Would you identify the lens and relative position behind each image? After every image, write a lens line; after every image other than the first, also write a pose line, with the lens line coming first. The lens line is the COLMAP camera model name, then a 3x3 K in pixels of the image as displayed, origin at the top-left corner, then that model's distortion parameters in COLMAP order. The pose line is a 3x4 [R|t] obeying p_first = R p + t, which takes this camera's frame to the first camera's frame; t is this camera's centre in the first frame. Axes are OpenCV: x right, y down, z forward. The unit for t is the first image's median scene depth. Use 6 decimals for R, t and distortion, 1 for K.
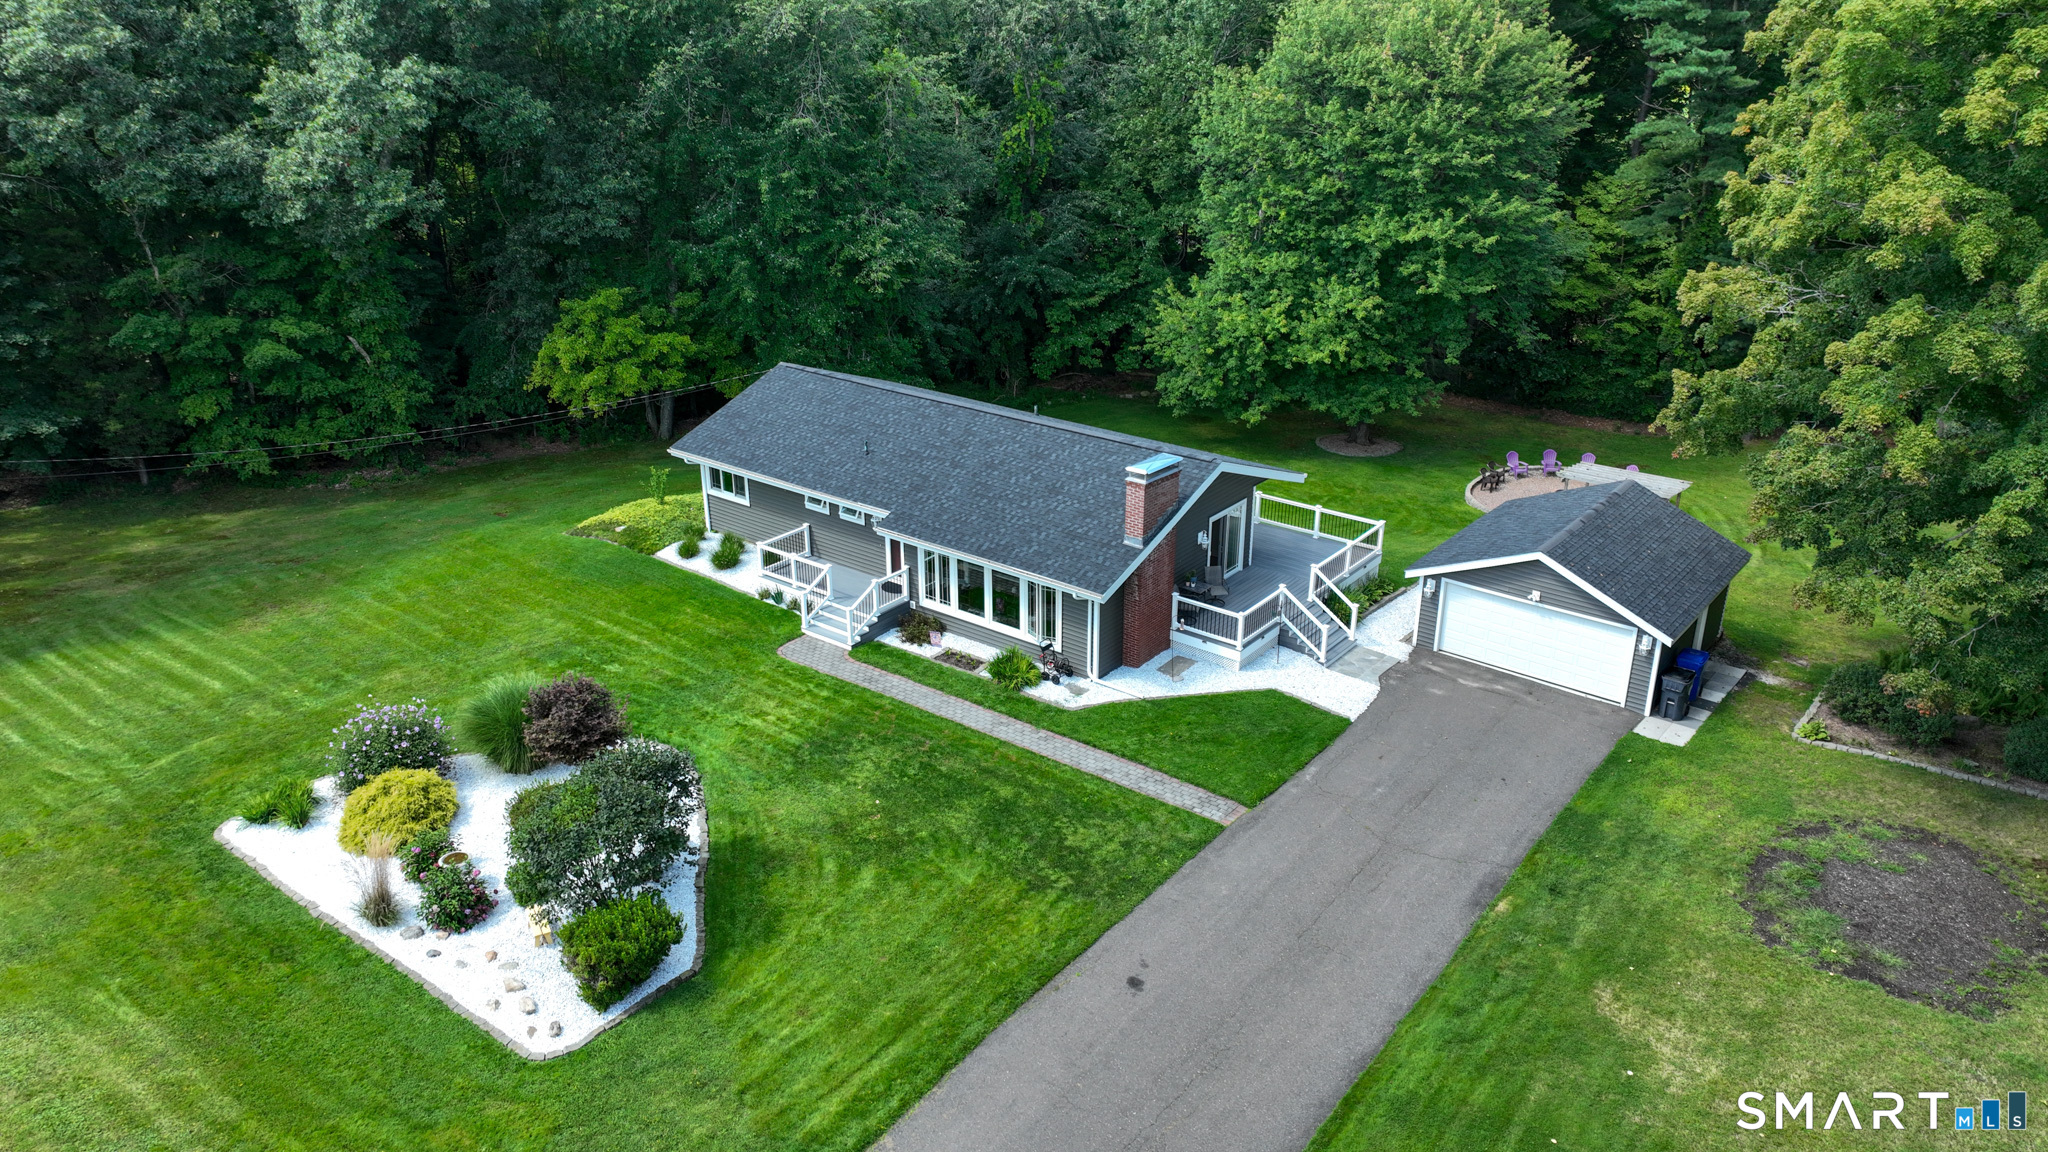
lens RADIAL K [[1435.2, 0, 1024.0], [0, 1435.2, 576.0], [0, 0, 1]] dist [-0.004446, 0.024167]
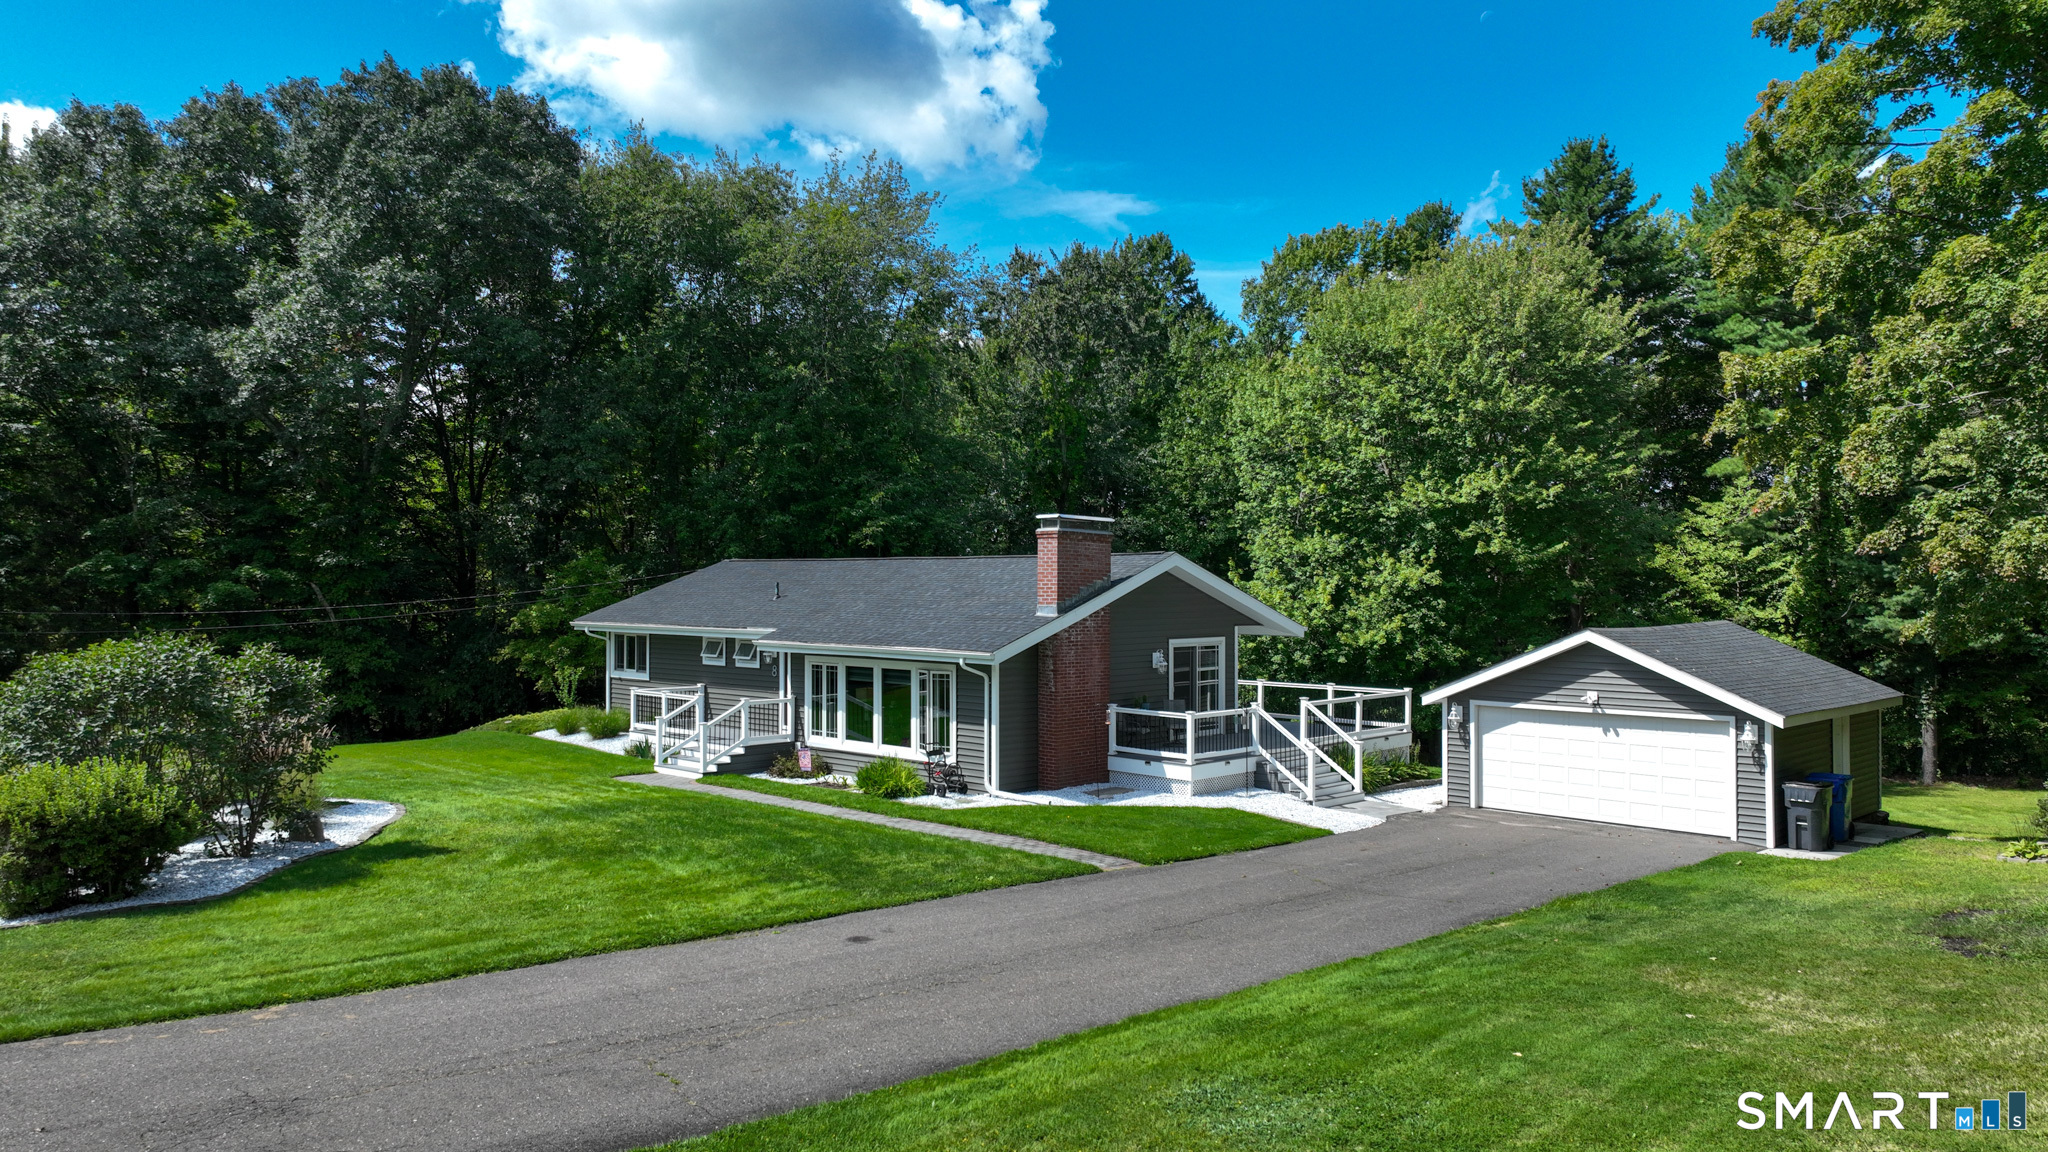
lens RADIAL K [[1435.2, 0, 1024.0], [0, 1435.2, 576.0], [0, 0, 1]] dist [-0.004446, 0.024167]
pose [[0.993606, 0.002064, -0.112883, 0.138556], [-0.046591, 0.918226, -0.393307, 0.242955], [0.102840, 0.396052, 0.912451, 0.249775]]
